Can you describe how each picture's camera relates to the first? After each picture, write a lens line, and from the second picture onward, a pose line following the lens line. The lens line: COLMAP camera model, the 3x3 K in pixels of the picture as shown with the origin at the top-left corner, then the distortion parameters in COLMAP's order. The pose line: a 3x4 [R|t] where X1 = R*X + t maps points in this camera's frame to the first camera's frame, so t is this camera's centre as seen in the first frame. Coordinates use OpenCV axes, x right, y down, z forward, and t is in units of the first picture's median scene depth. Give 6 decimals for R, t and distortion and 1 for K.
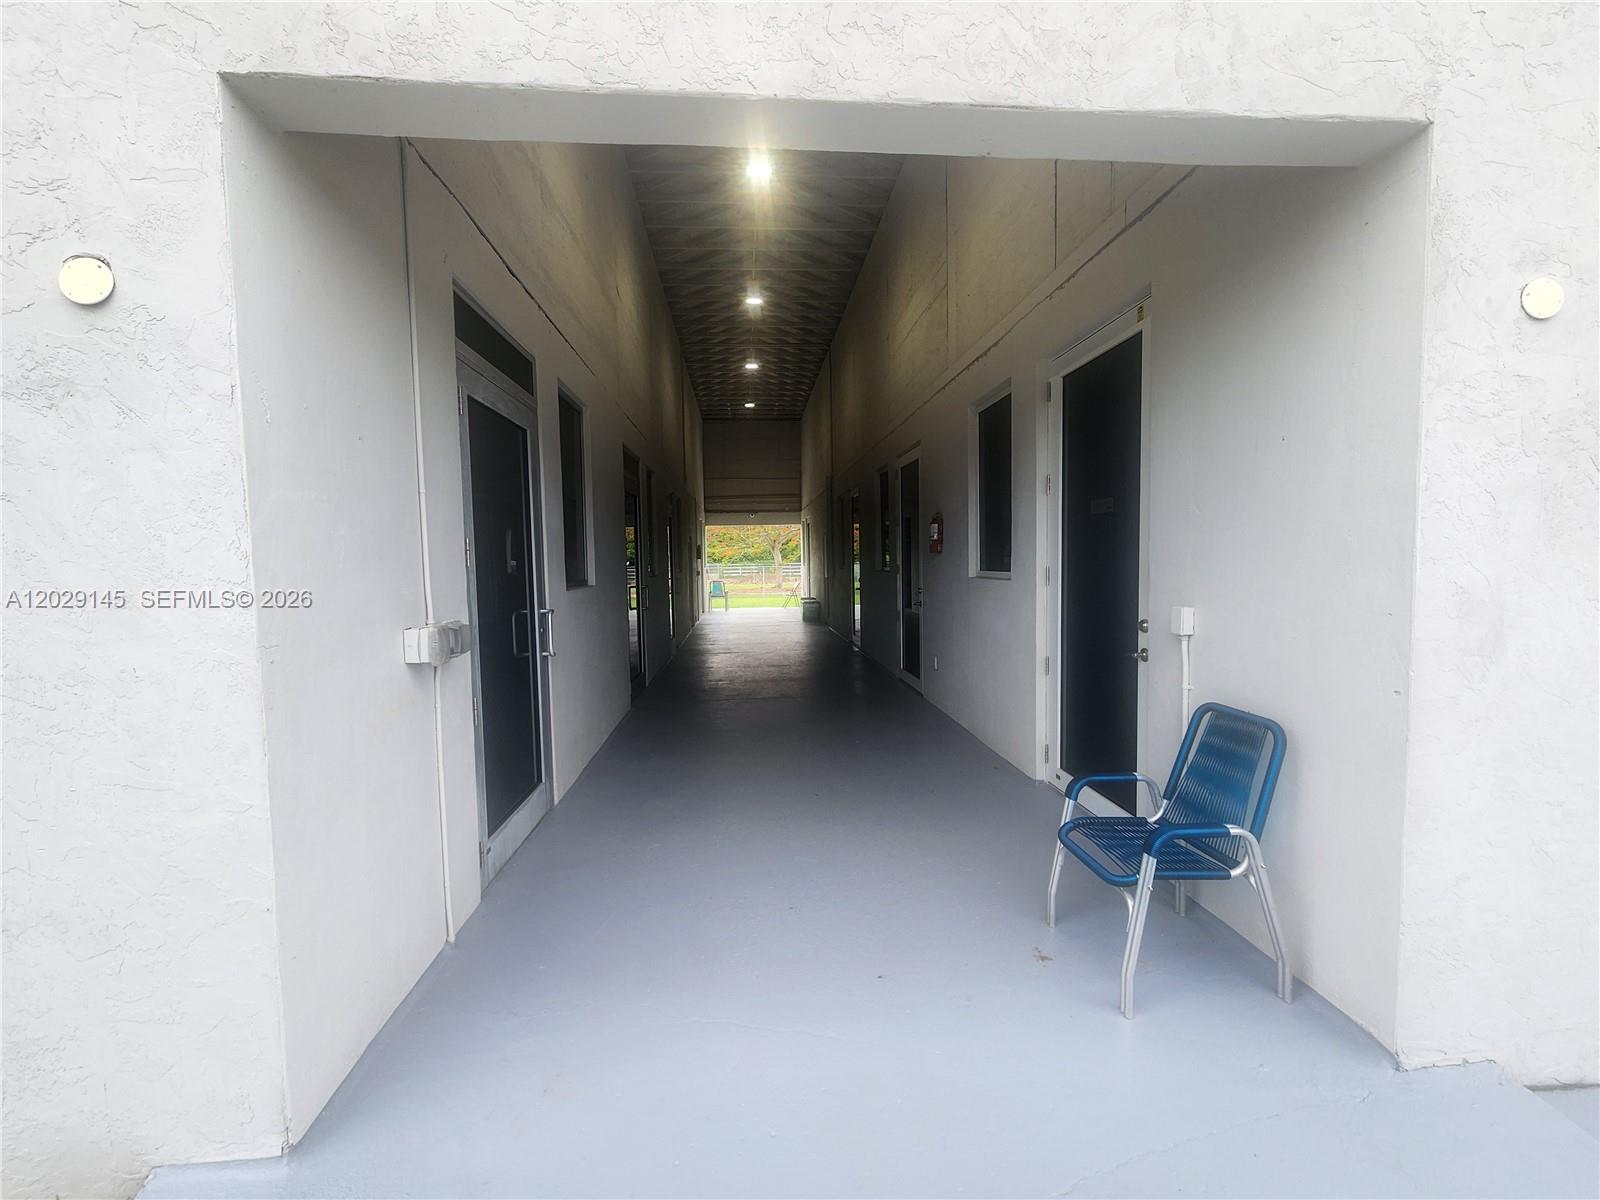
lens RADIAL K [[645.2, 0, 791.2], [0, 645.2, 596.3], [0, 0, 1]] dist [-0.001238, 0.001711]
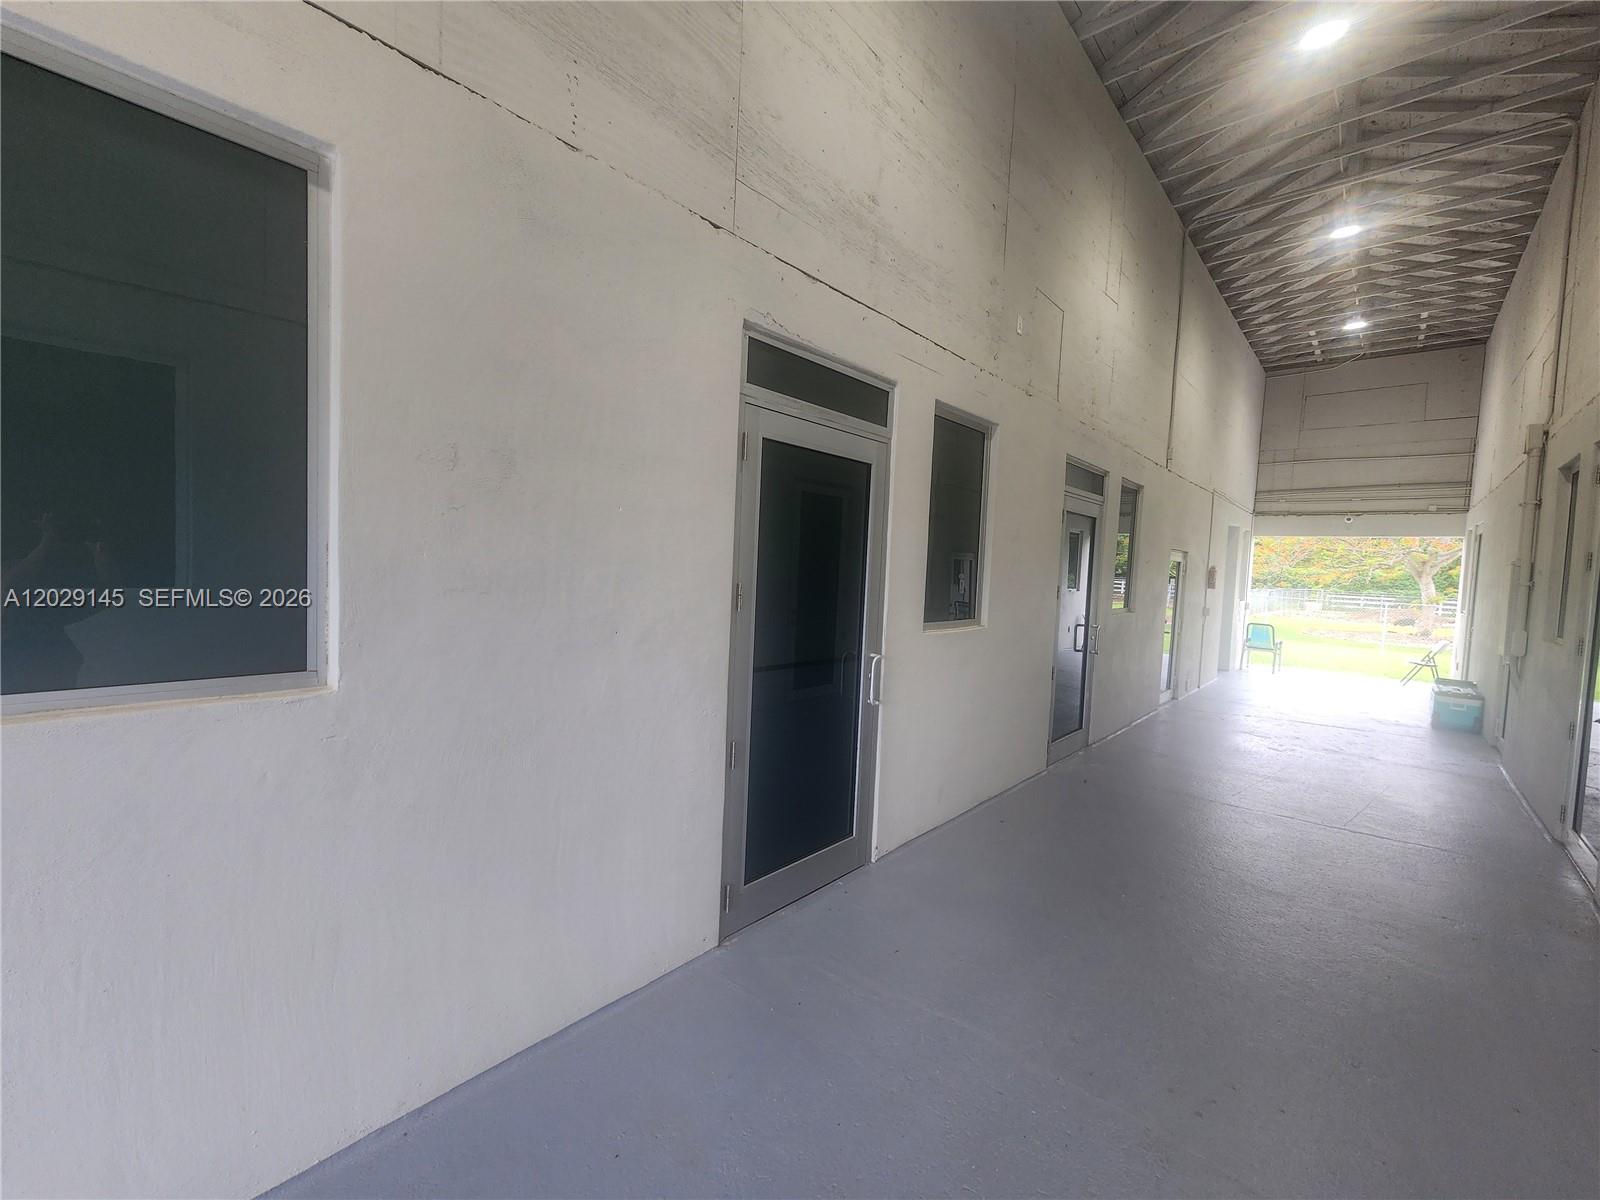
lens RADIAL K [[645.2, 0, 831.4], [0, 645.2, 601.6], [0, 0, 1]] dist [-0.001238, 0.001711]
pose [[0.705198, 0.080511, -0.704425, 0.115623], [-0.086003, 0.995909, 0.027729, -0.117207], [0.703775, 0.041028, 0.709237, 1.097695]]
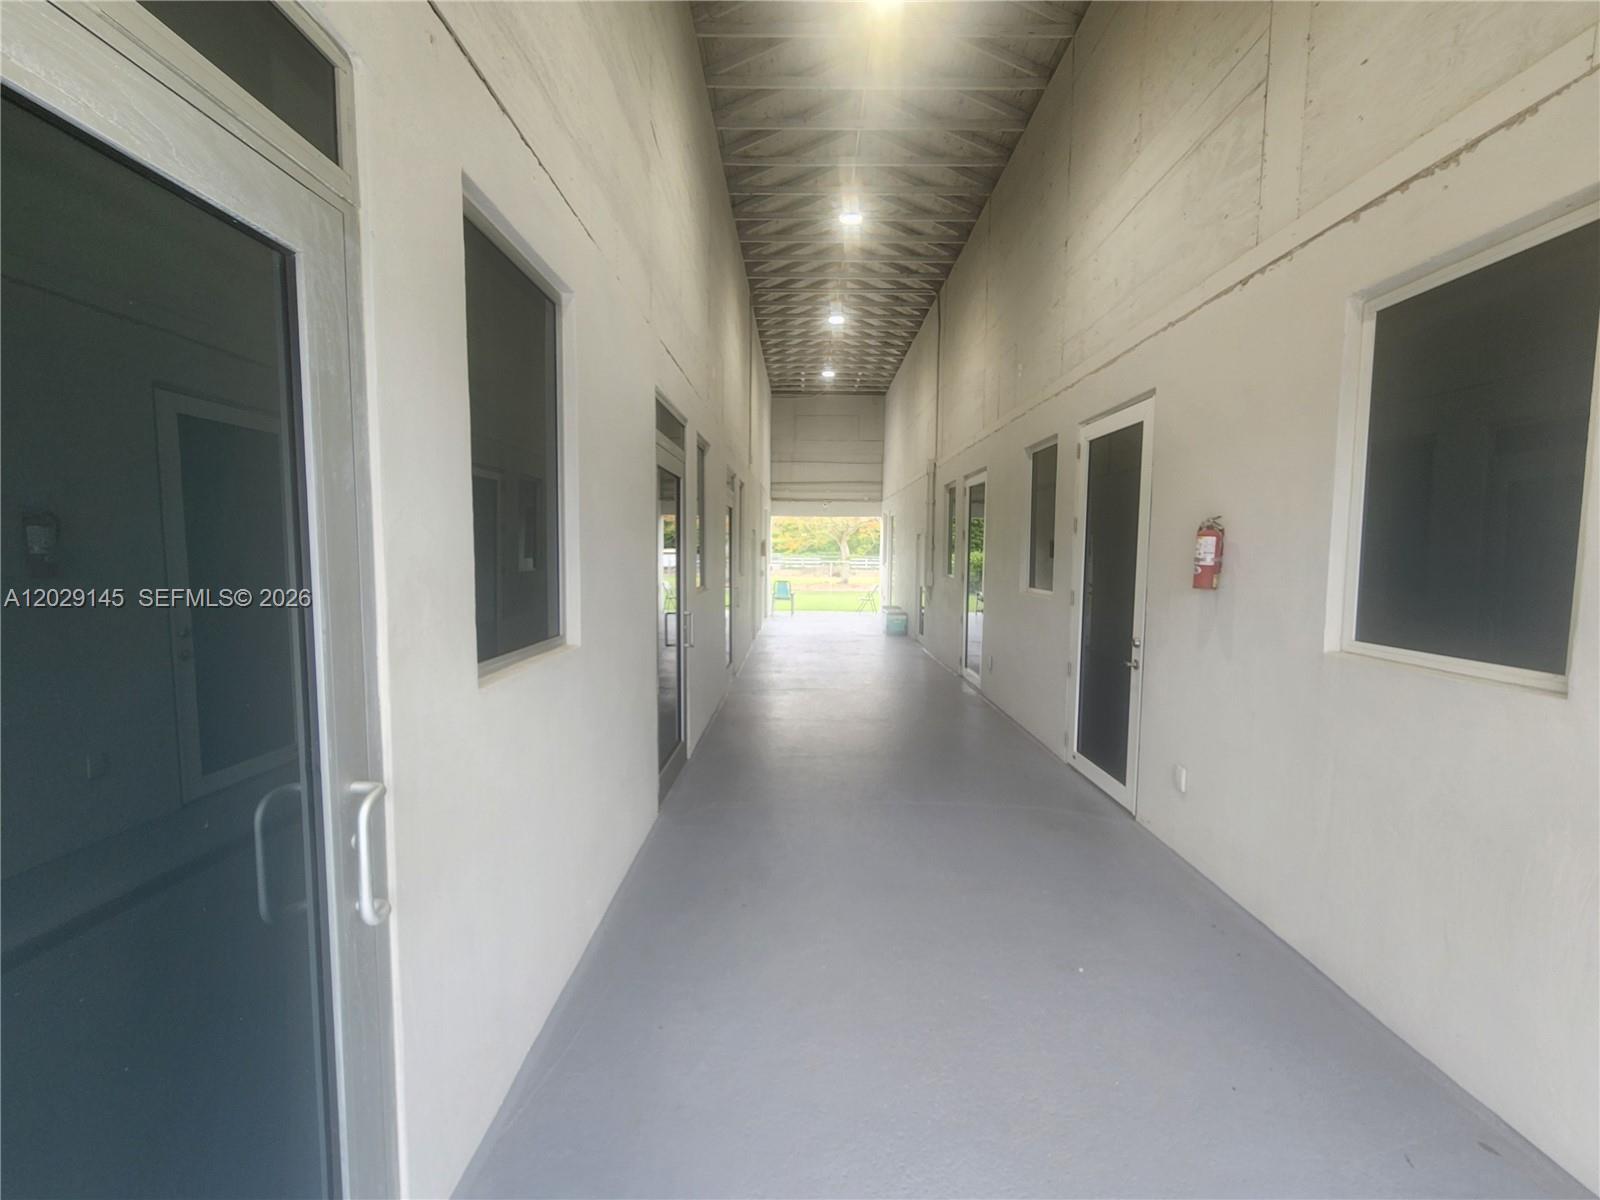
lens RADIAL K [[645.2, 0, 791.2], [0, 645.2, 598.8], [0, 0, 1]] dist [-0.001238, 0.001711]
pose [[0.995457, 0.035364, -0.088405, -0.109193], [-0.033339, 0.999149, 0.024287, -0.086047], [0.089189, -0.021230, 0.995788, 0.597477]]
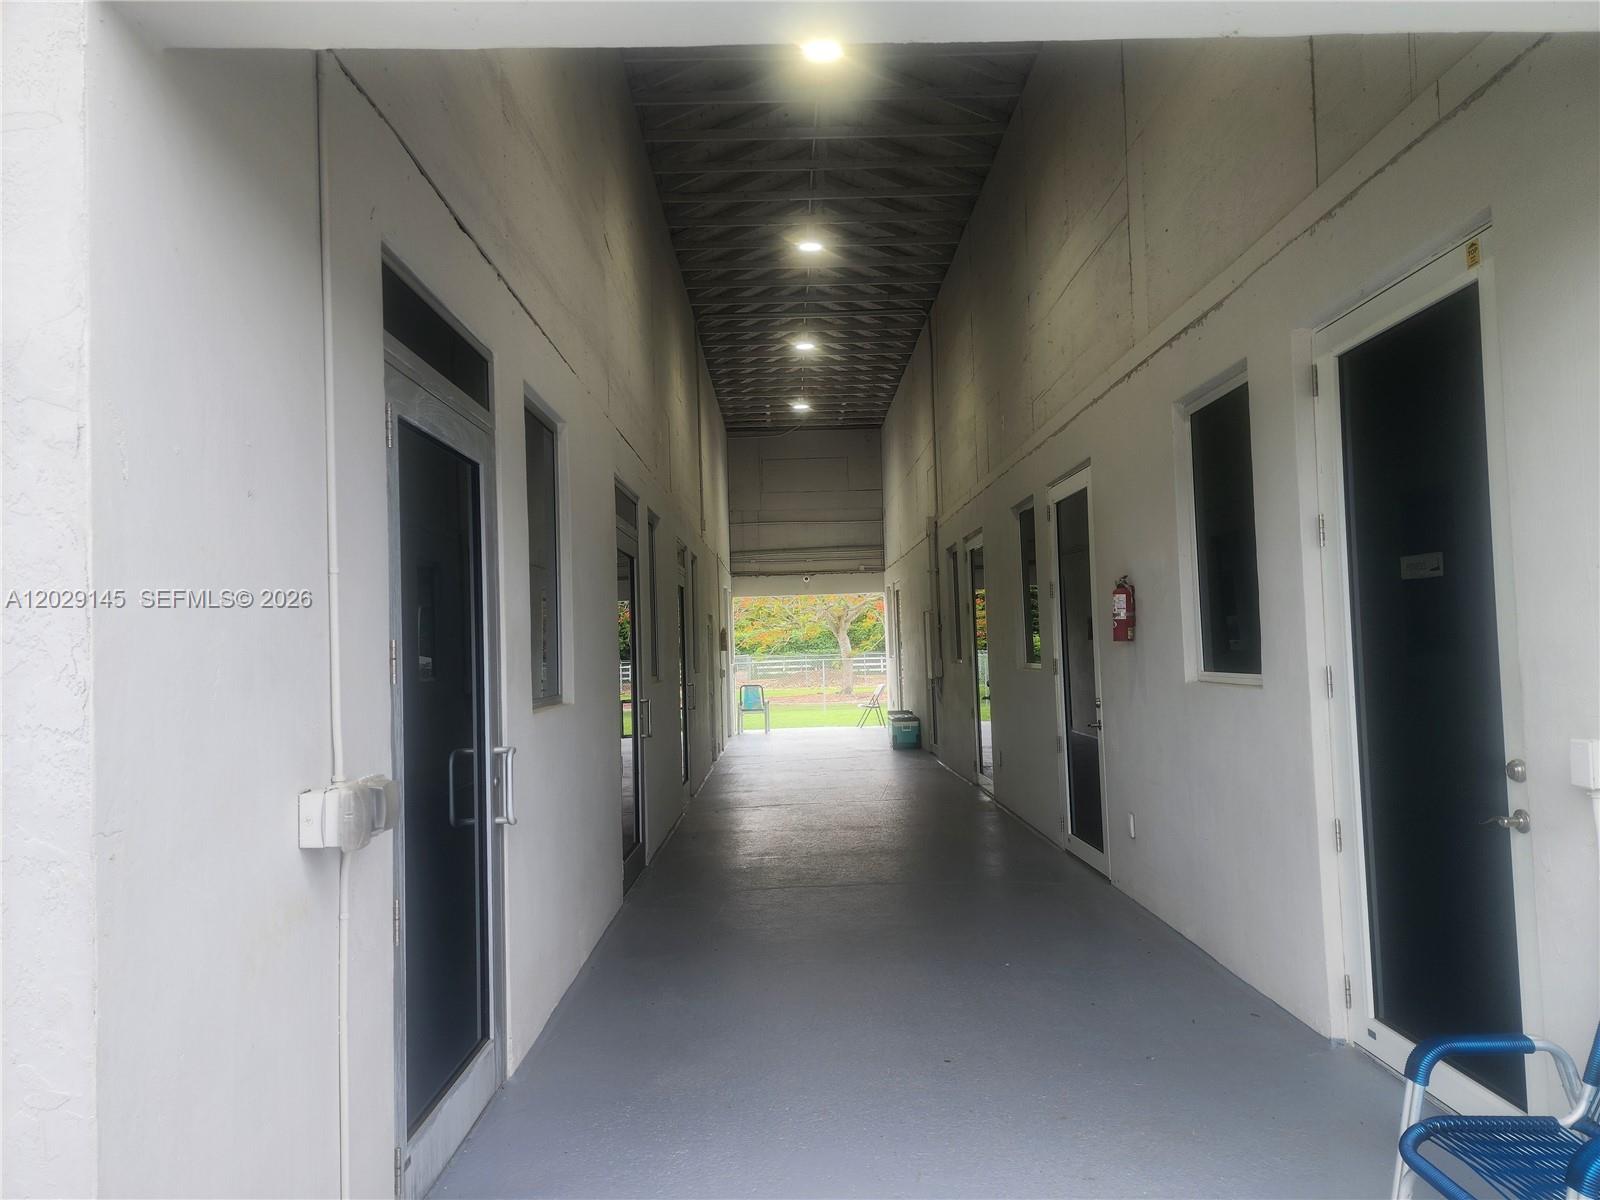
lens RADIAL K [[1045.9, 0, 808.7], [0, 1045.9, 606.0], [0, 0, 1]] dist [0.069413, -0.052167]
pose [[0.998550, -0.016558, -0.051232, -0.029784], [0.011608, 0.995367, -0.095444, -0.013175], [0.052575, 0.094711, 0.994116, -0.004511]]
